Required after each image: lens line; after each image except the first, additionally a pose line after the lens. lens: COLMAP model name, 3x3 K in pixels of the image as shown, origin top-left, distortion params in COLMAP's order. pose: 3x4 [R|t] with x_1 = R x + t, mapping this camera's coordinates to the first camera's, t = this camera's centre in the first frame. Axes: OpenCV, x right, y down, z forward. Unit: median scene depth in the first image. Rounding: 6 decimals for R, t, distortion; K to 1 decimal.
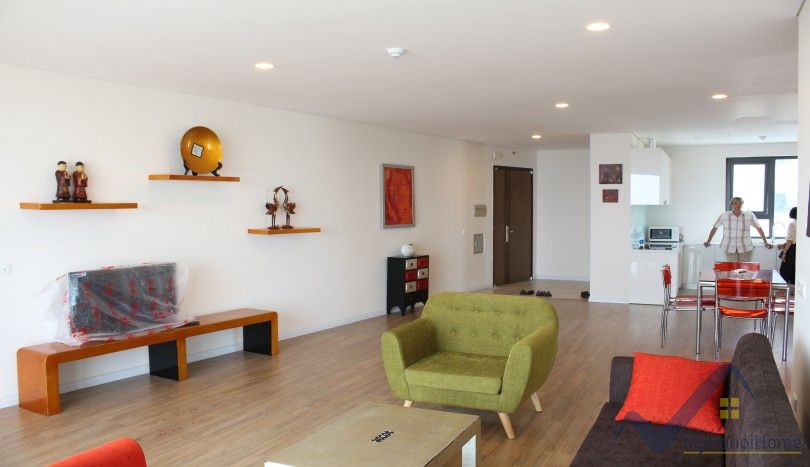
lens RADIAL K [[678.4, 0, 408.2], [0, 678.4, 233.0], [0, 0, 1]] dist [-0.089500, 0.016994]
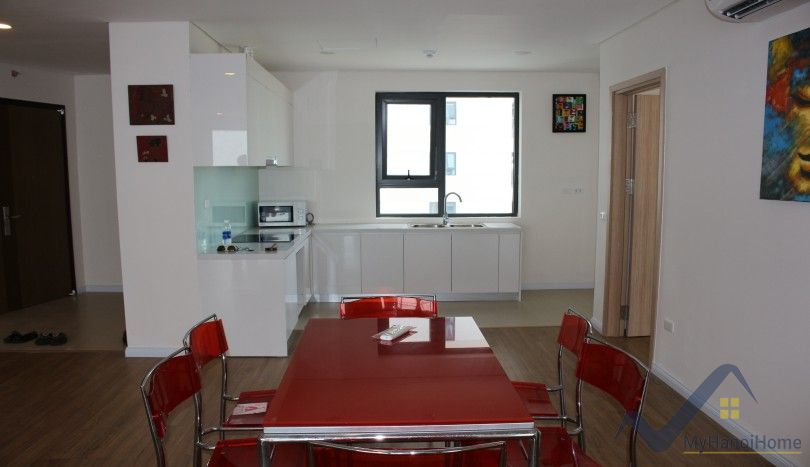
lens RADIAL K [[678.4, 0, 404.4], [0, 678.4, 233.9], [0, 0, 1]] dist [-0.089500, 0.016994]
pose [[0.892667, -0.043330, 0.448630, 0.221134], [0.017310, 0.997930, 0.061941, -0.018171], [-0.450385, -0.047527, 0.891569, 0.430568]]
